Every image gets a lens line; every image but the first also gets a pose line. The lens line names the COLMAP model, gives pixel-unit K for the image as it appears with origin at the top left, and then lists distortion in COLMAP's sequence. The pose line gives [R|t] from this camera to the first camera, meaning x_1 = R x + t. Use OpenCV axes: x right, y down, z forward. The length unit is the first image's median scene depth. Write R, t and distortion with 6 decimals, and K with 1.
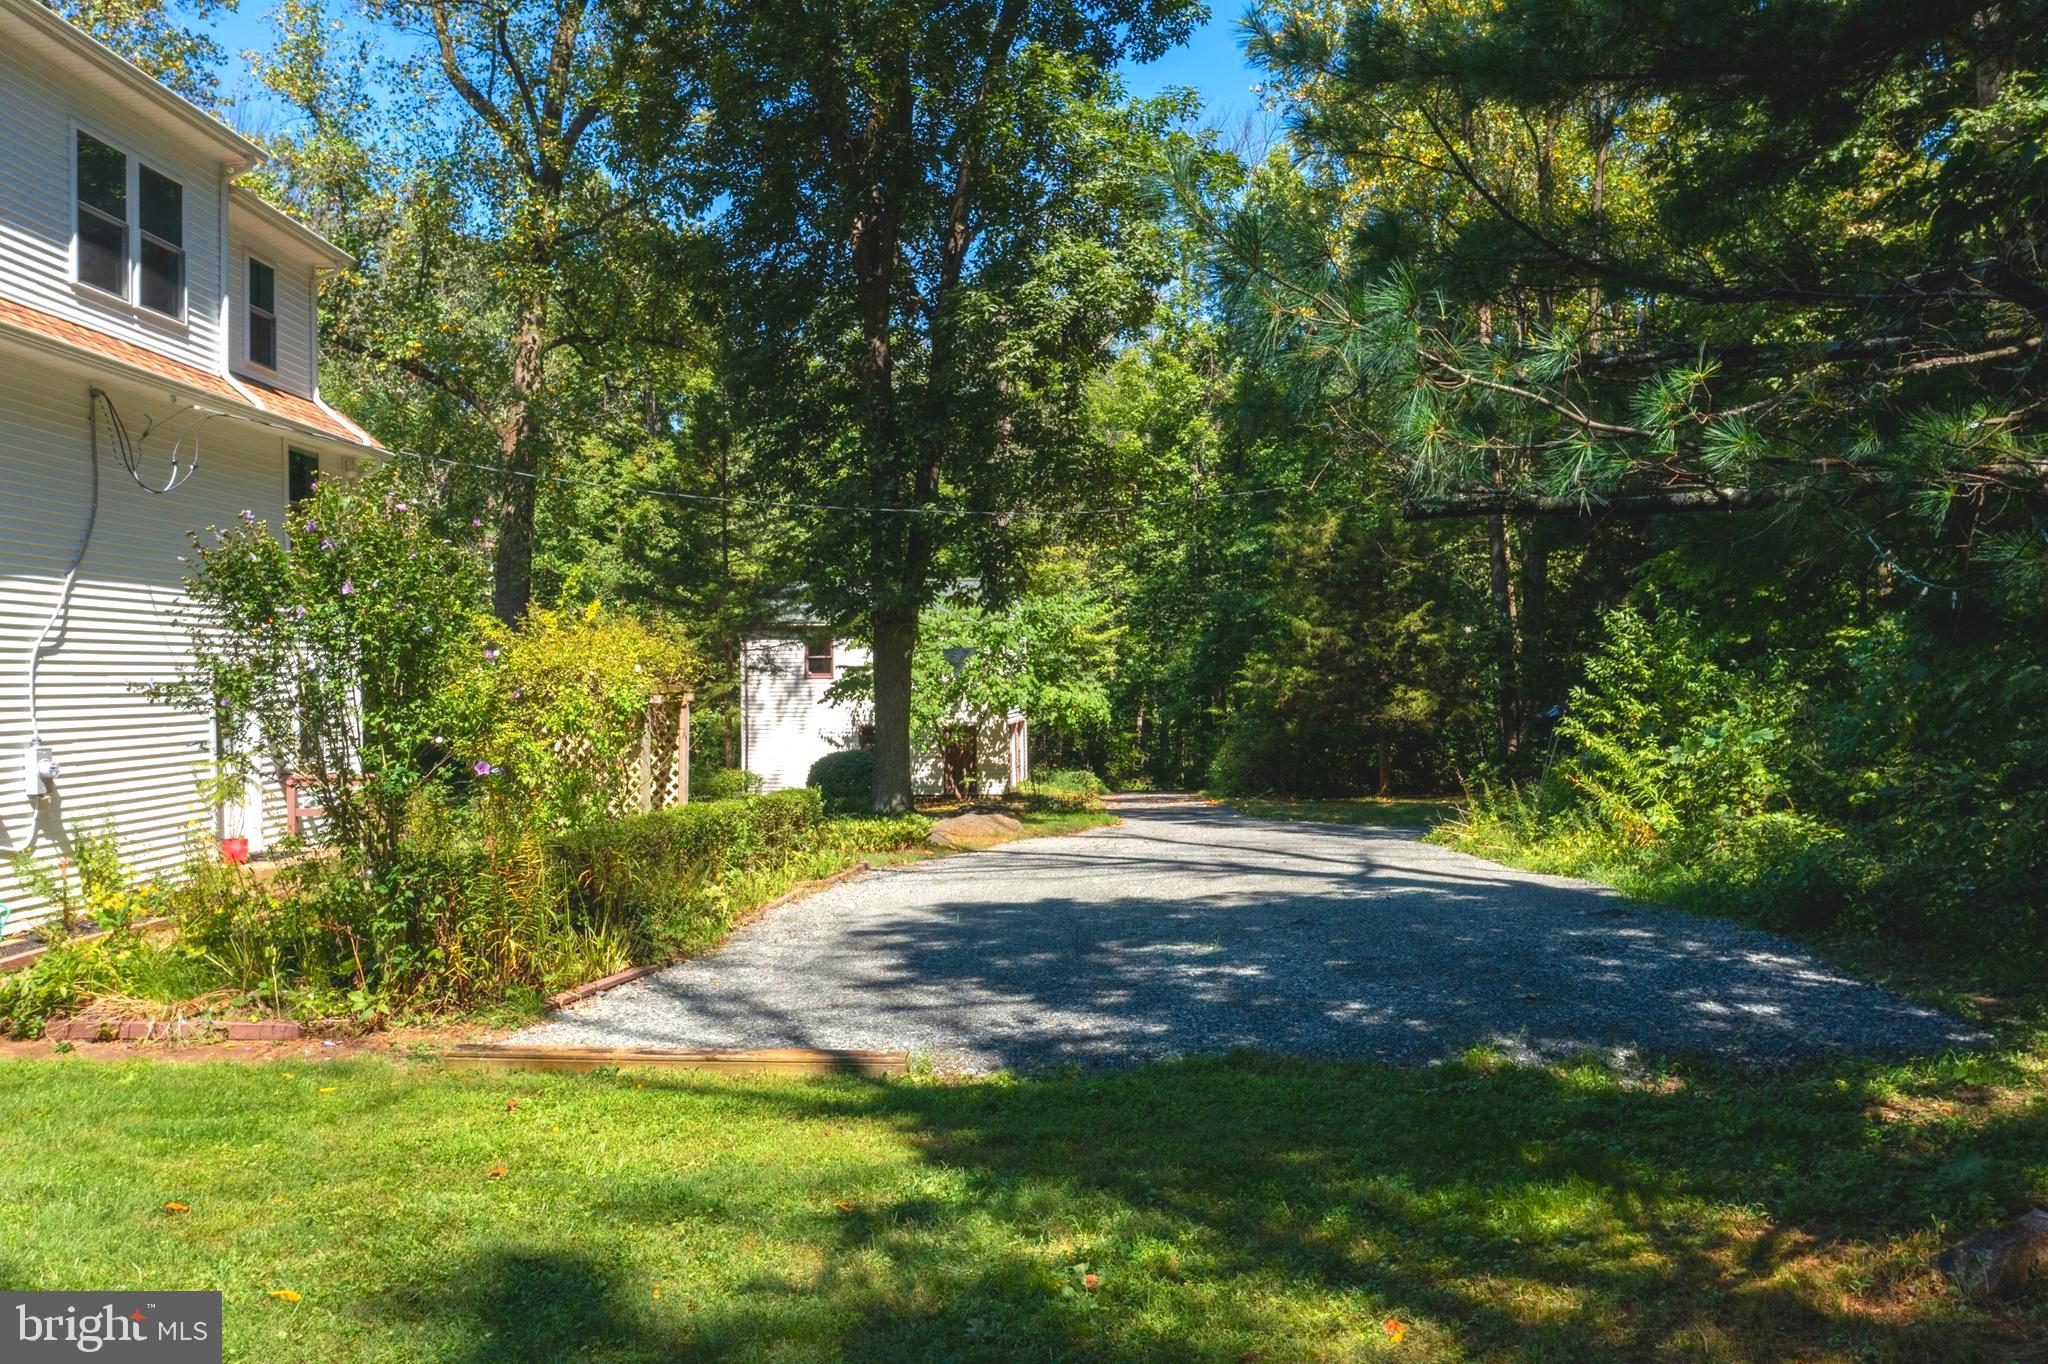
lens RADIAL K [[1672.7, 0, 1025.3], [0, 1672.7, 679.1], [0, 0, 1]] dist [-0.021890, 0.011554]
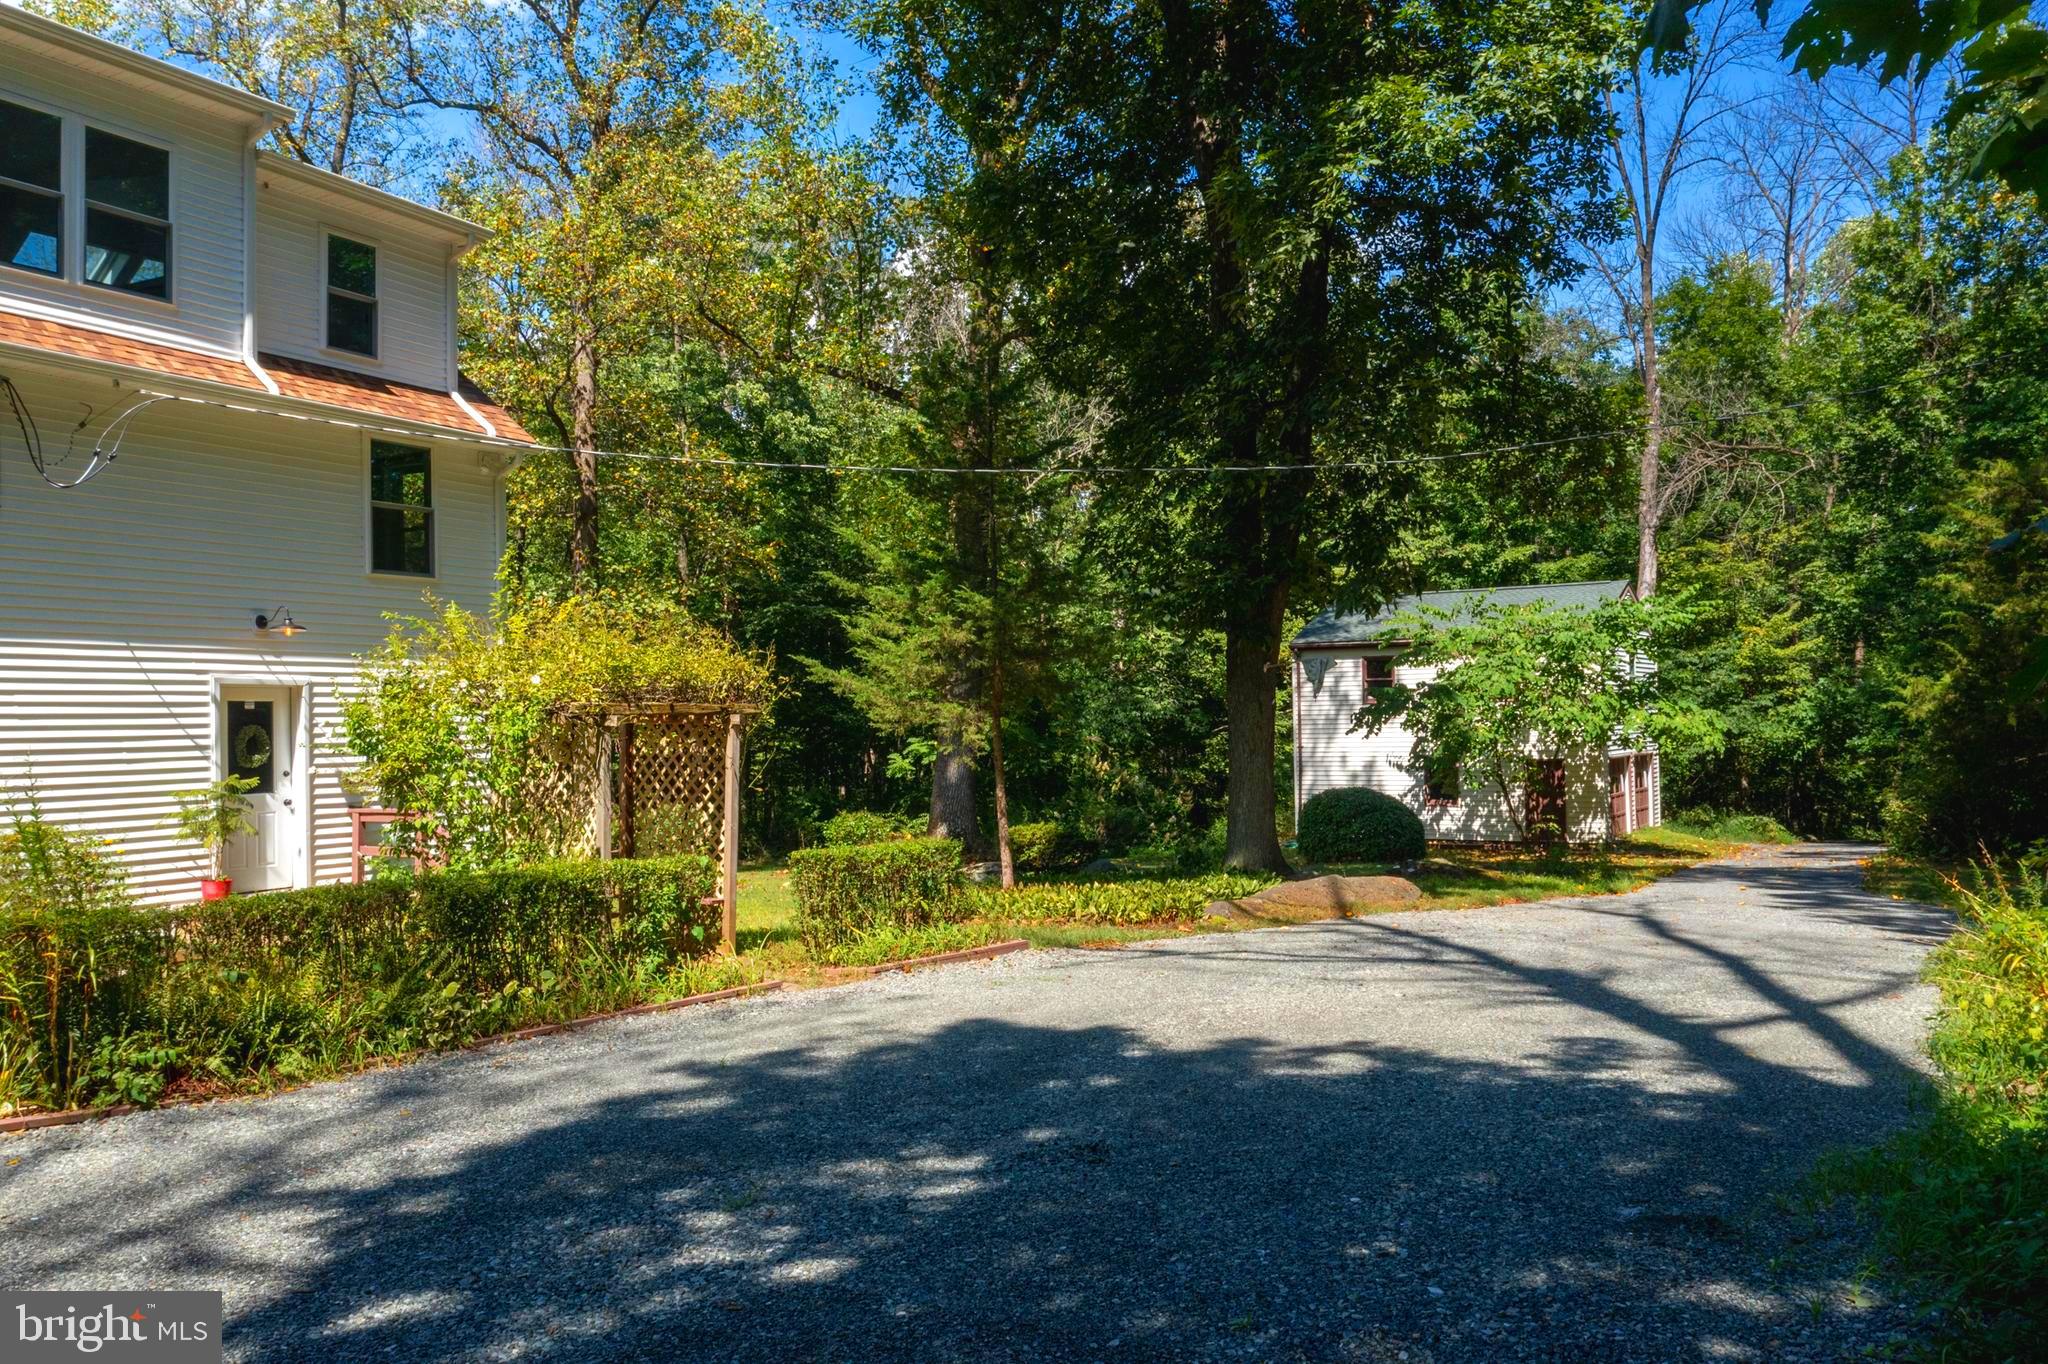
lens RADIAL K [[1672.7, 0, 1029.0], [0, 1672.7, 676.6], [0, 0, 1]] dist [-0.021890, 0.011554]
pose [[0.888729, -0.009426, -0.458336, 0.351044], [0.001263, 0.999835, -0.018113, 0.005103], [0.458431, 0.015519, 0.888595, 0.458047]]
